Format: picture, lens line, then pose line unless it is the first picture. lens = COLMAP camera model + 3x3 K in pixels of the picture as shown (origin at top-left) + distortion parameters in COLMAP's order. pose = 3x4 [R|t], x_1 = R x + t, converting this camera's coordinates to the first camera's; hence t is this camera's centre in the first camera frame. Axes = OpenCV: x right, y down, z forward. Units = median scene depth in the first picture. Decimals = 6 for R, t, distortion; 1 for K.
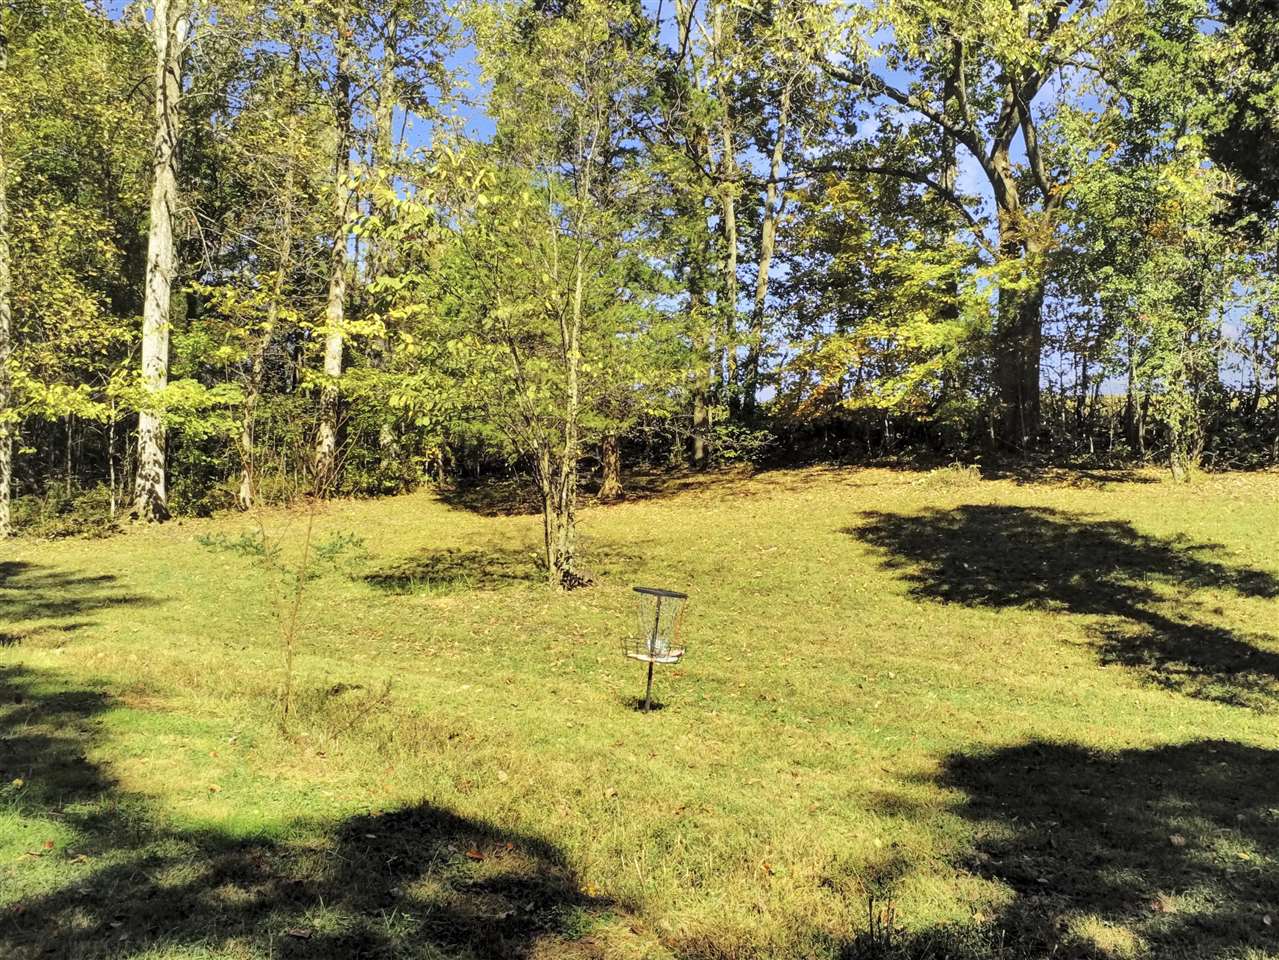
lens RADIAL K [[1271.3, 0, 639.5], [0, 1271.3, 480.0], [0, 0, 1]] dist [-0.002416, 0.003714]
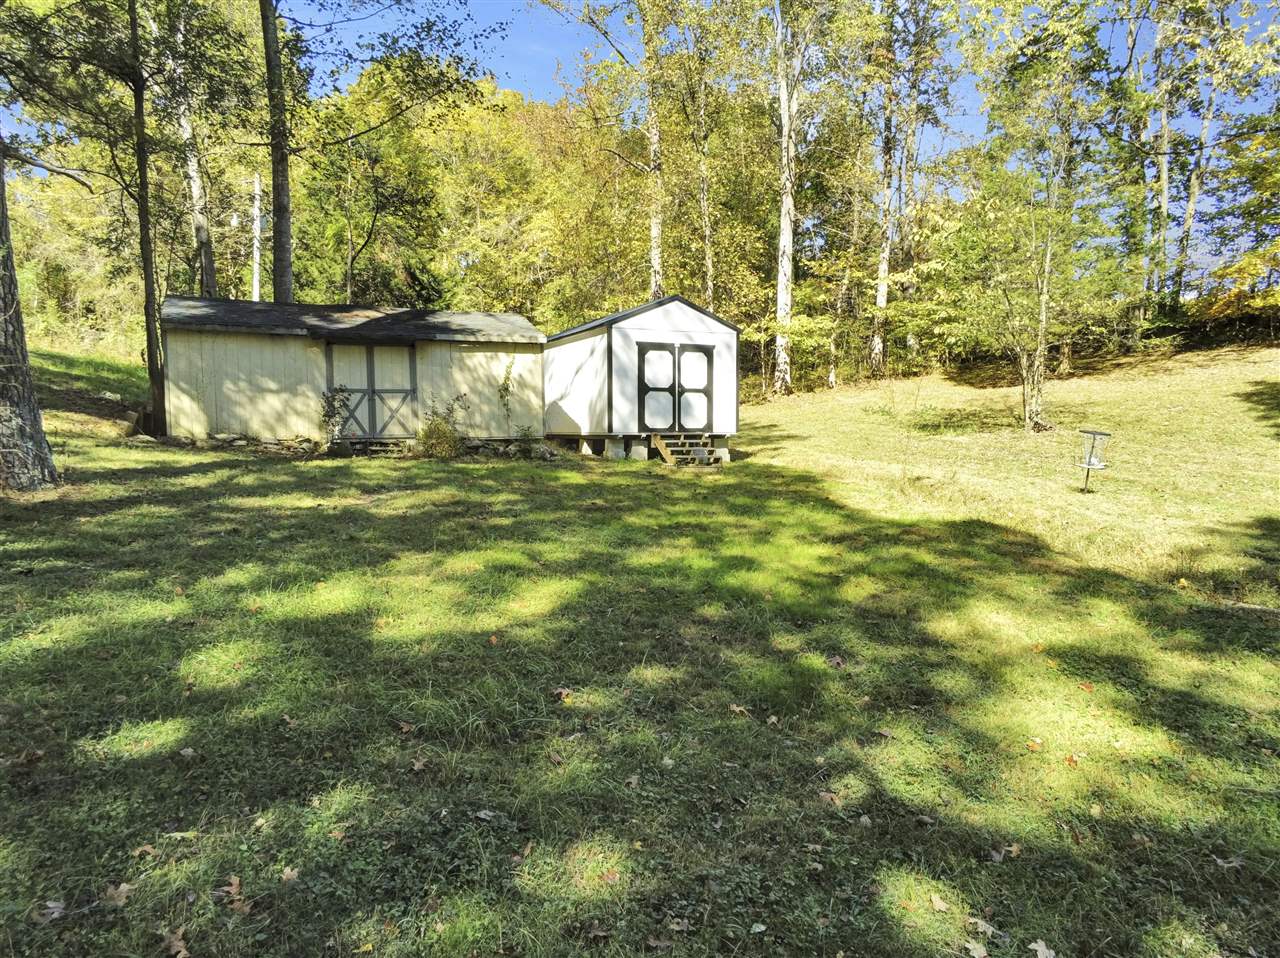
lens RADIAL K [[830.3, 0, 640.0], [0, 830.3, 479.0], [0, 0, 1]] dist [-0.005980, 0.006977]
pose [[0.882432, 0.030295, -0.469464, -0.000038], [0.035679, 0.990740, 0.130997, -0.011872], [0.469086, -0.132346, 0.873180, -0.161397]]
